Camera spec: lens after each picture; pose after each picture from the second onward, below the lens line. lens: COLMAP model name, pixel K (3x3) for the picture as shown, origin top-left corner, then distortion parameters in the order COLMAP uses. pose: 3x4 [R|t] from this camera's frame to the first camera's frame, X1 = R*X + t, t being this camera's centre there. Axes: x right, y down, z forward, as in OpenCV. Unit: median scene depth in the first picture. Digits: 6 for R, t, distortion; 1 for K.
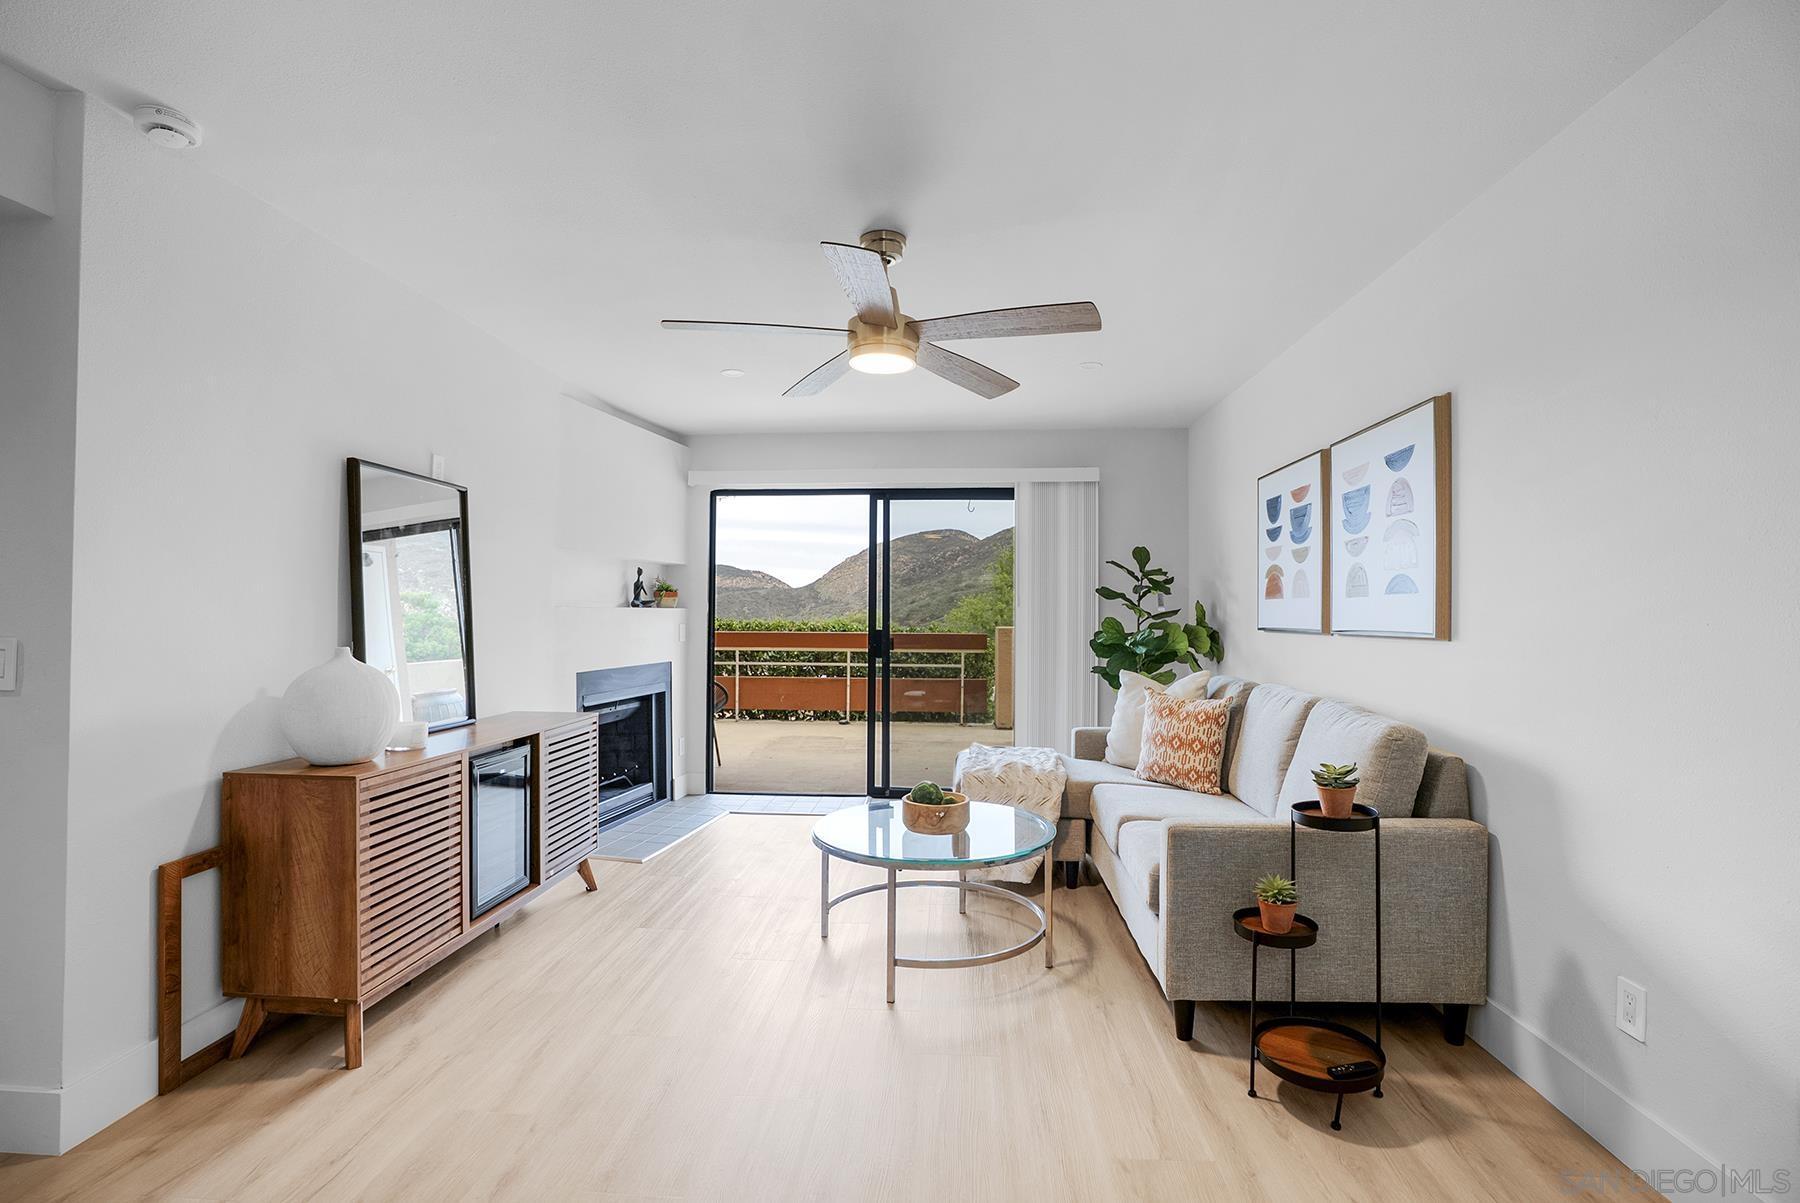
lens RADIAL K [[847.6, 0, 900.0], [0, 847.6, 601.5], [0, 0, 1]] dist [0.003009, 0.001151]
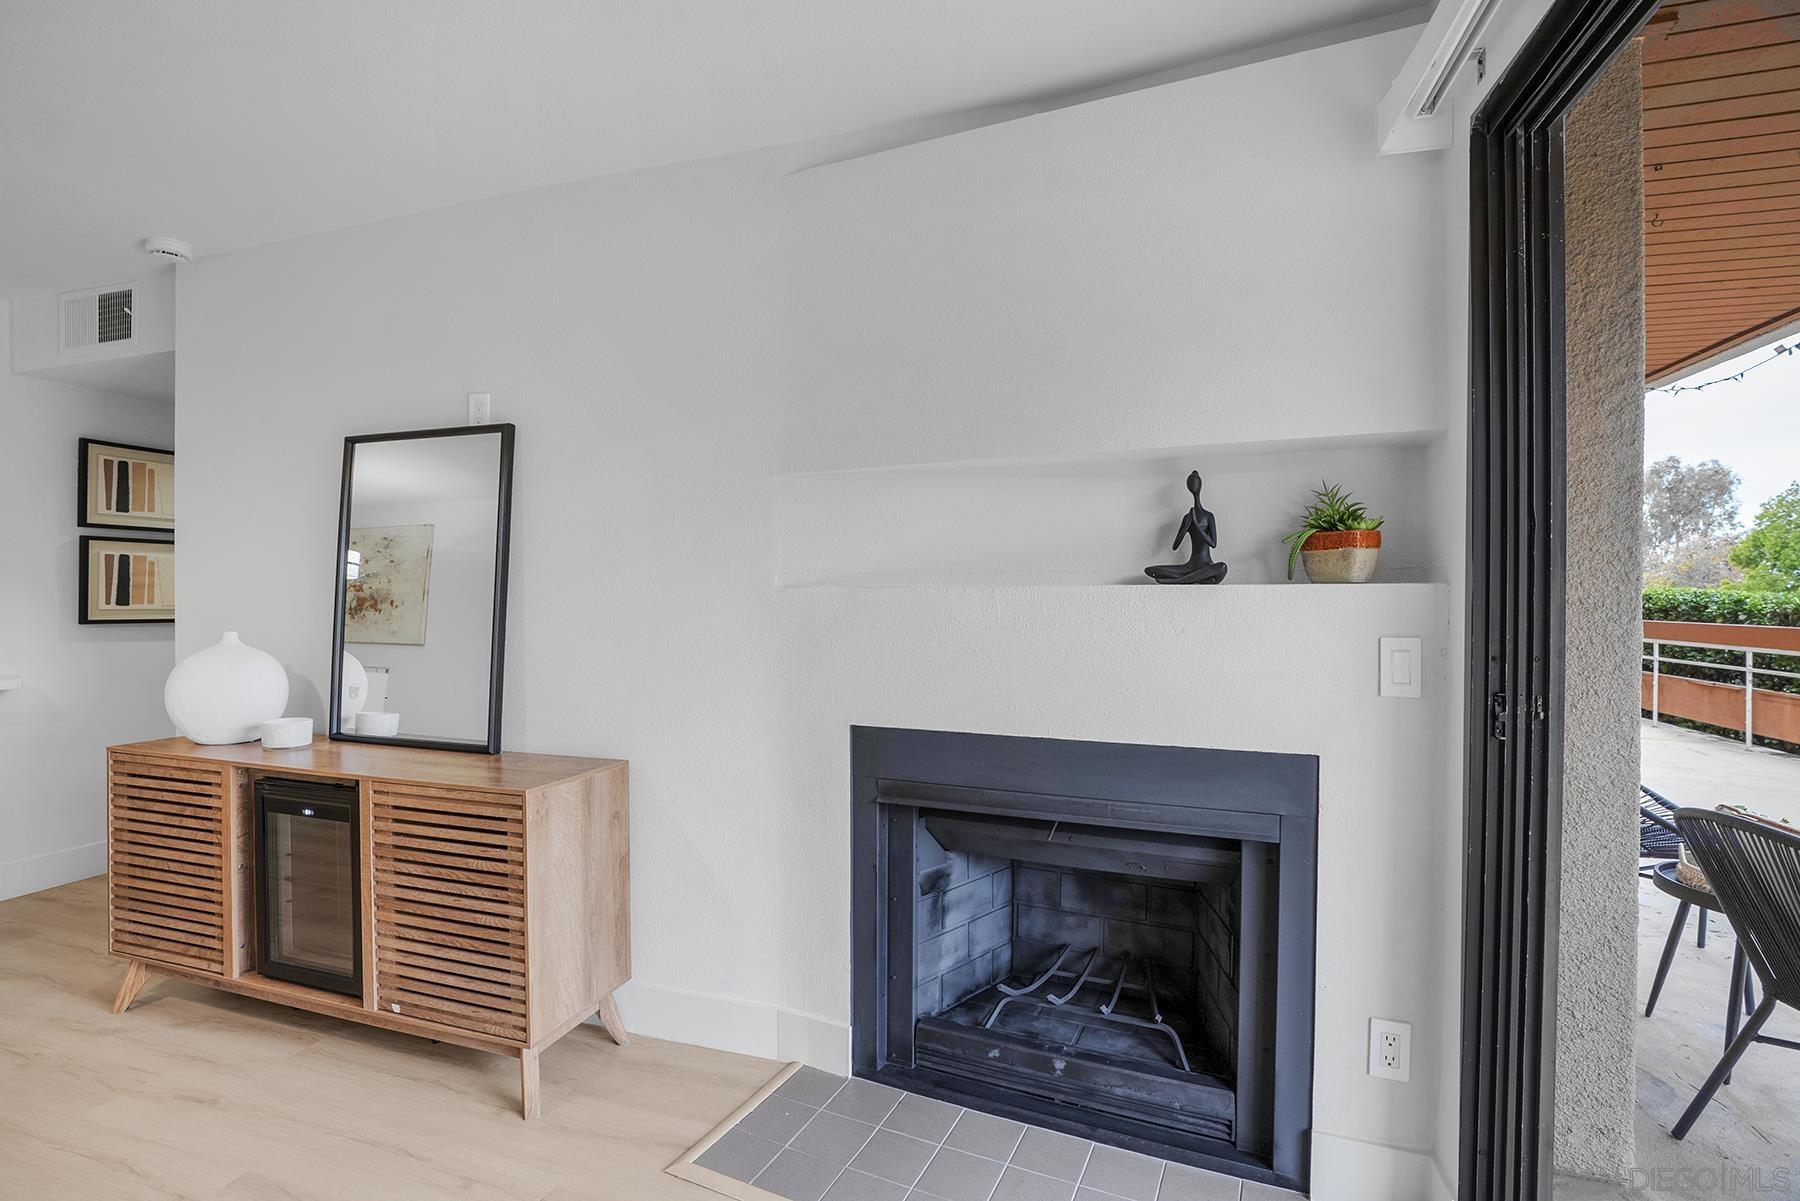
lens RADIAL K [[847.6, 0, 900.0], [0, 847.6, 600.5], [0, 0, 1]] dist [0.003009, 0.001151]
pose [[-0.245904, 0.013061, -0.969206, 0.071269], [0.013856, 0.999854, 0.009958, 0.009181], [0.969195, -0.010980, -0.246049, 0.976839]]
